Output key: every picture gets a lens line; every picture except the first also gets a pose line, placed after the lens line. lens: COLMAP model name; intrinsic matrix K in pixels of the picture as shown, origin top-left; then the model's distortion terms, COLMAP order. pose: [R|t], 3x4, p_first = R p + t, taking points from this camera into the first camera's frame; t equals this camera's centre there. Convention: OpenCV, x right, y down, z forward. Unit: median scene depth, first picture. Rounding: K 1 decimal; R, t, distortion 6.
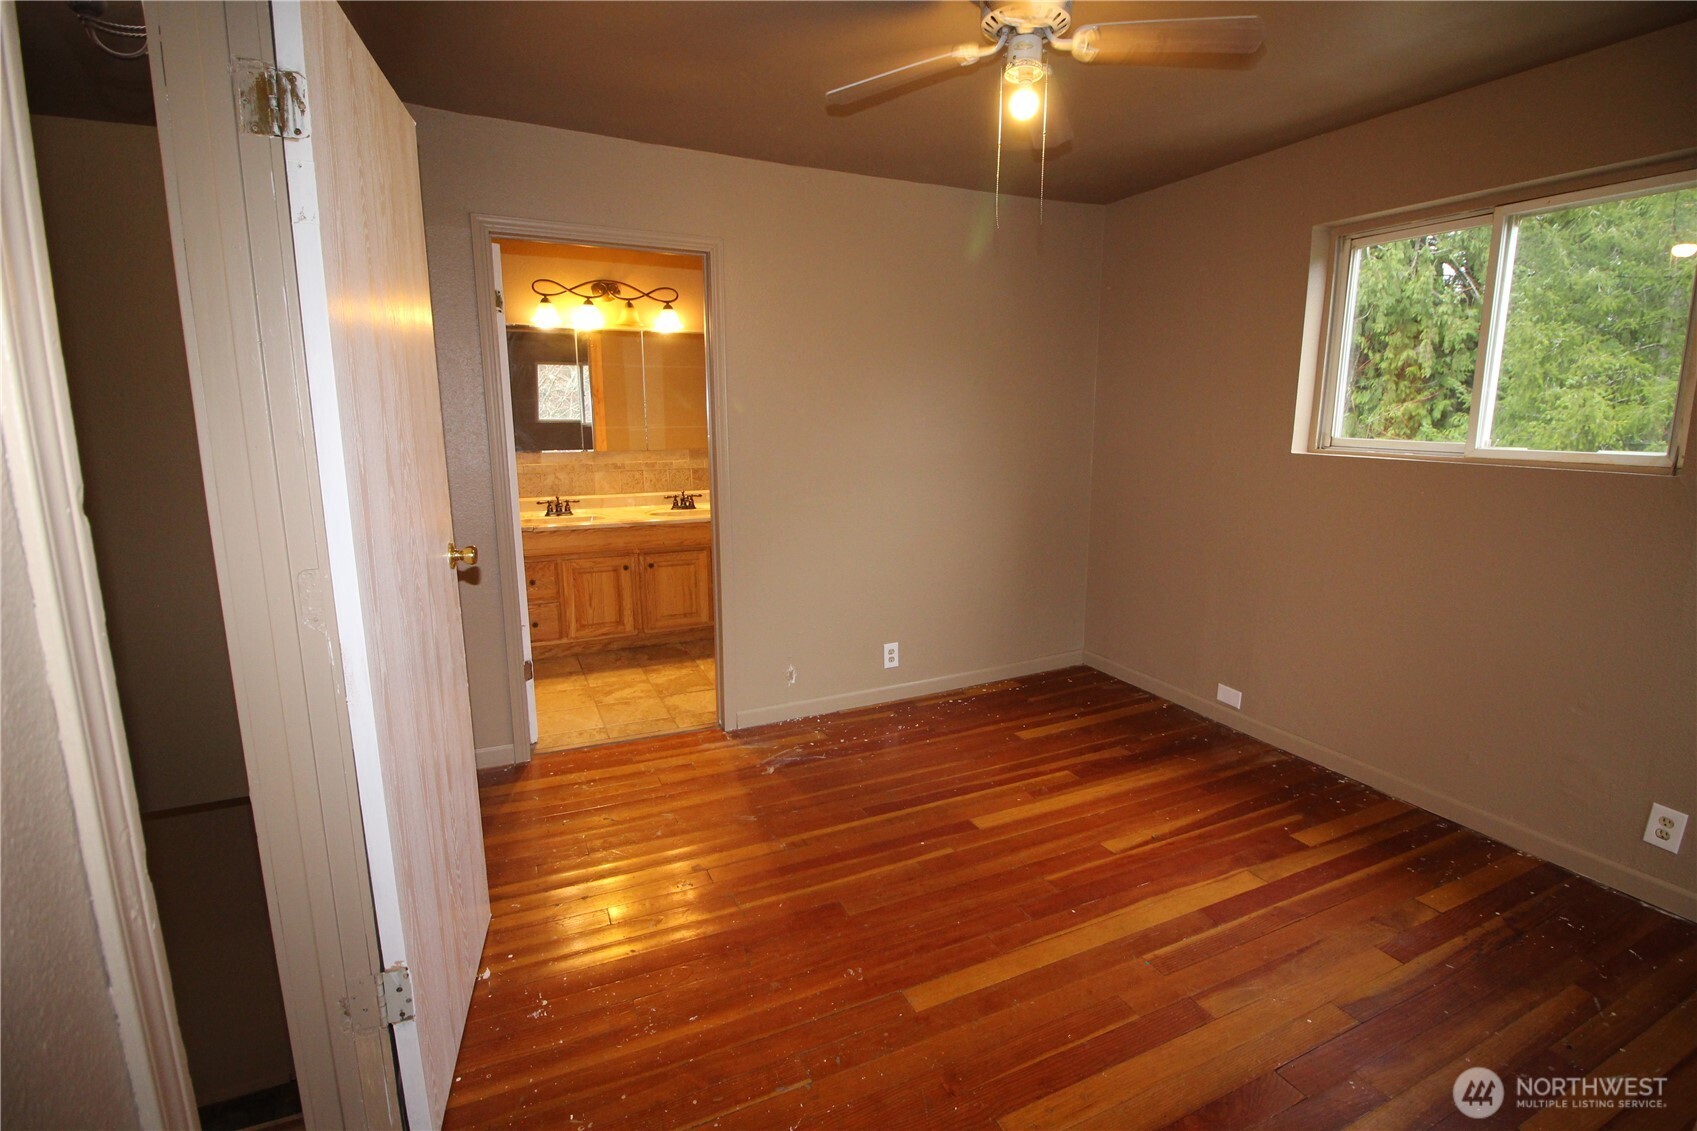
lens RADIAL K [[773.7, 0, 848.6], [0, 773.7, 561.8], [0, 0, 1]] dist [-0.015401, -0.001835]
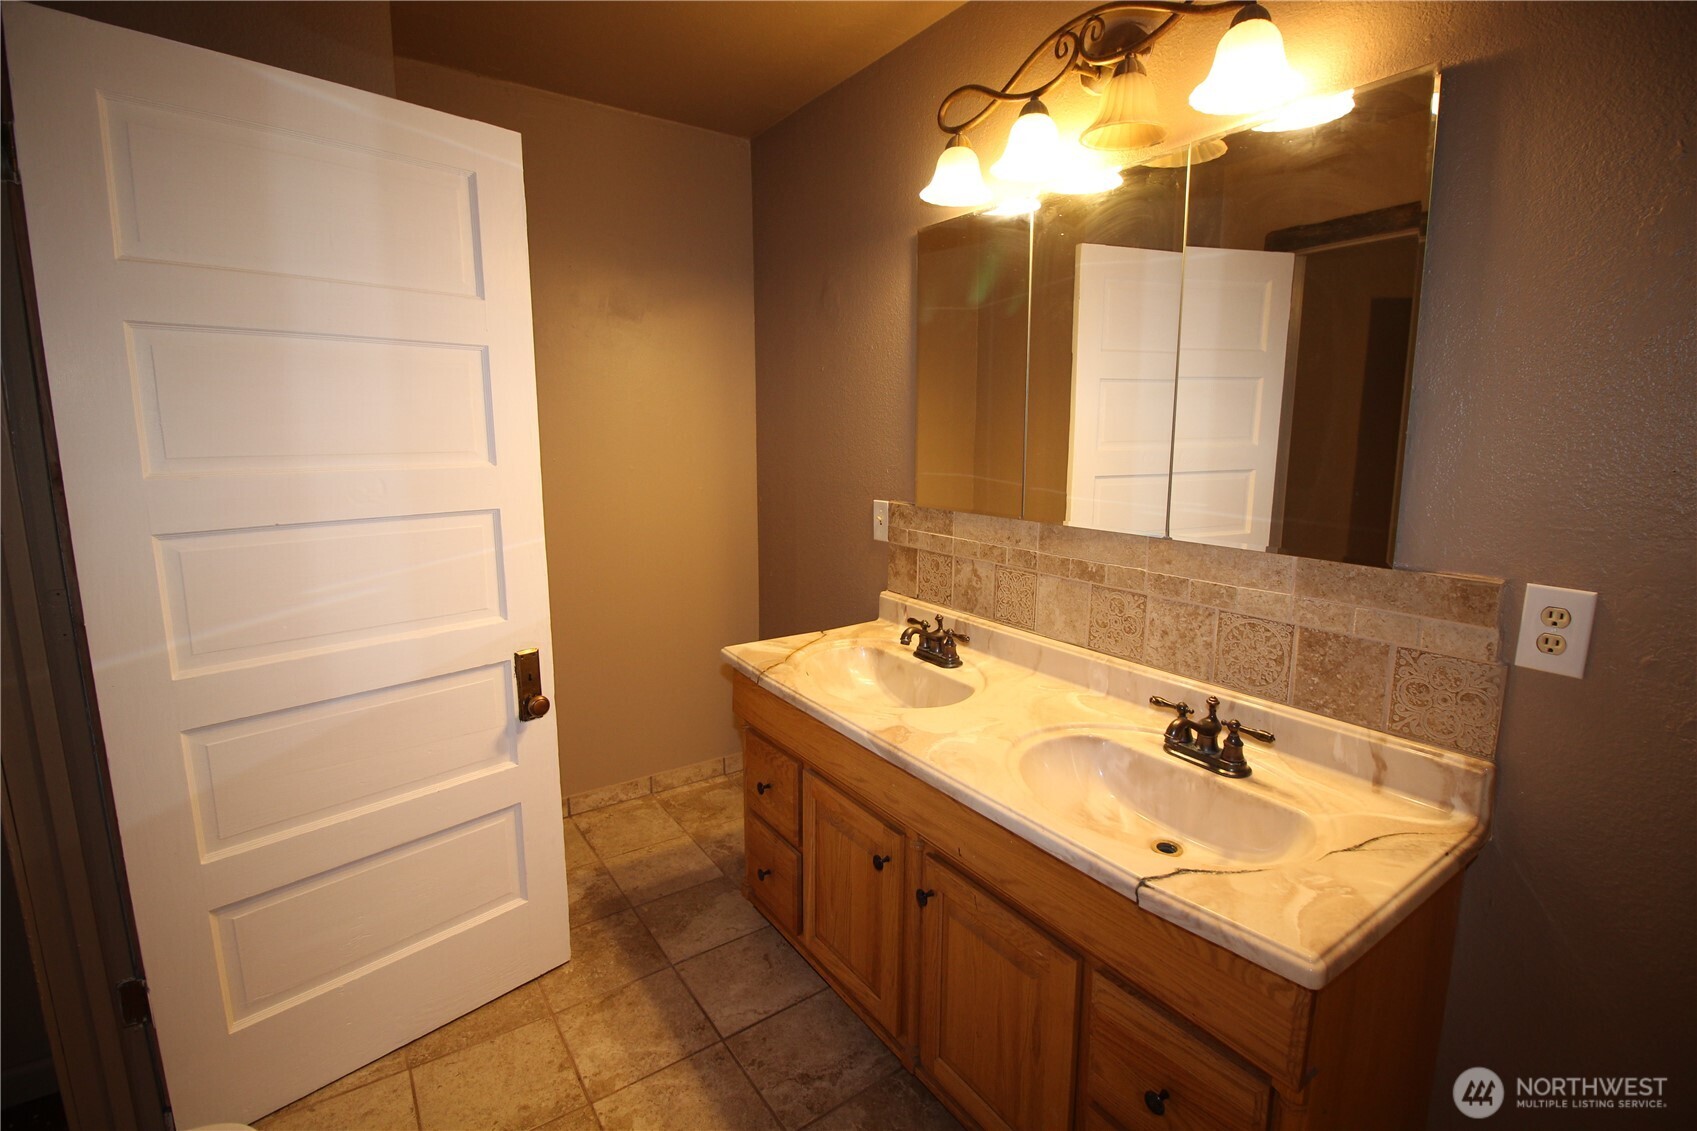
lens RADIAL K [[773.7, 0, 848.7], [0, 773.7, 558.6], [0, 0, 1]] dist [-0.015401, -0.001835]
pose [[0.170197, 0.160514, -0.972249, 0.022912], [-0.182545, 0.974703, 0.128964, -0.156539], [0.968354, 0.155530, 0.195193, 0.836932]]
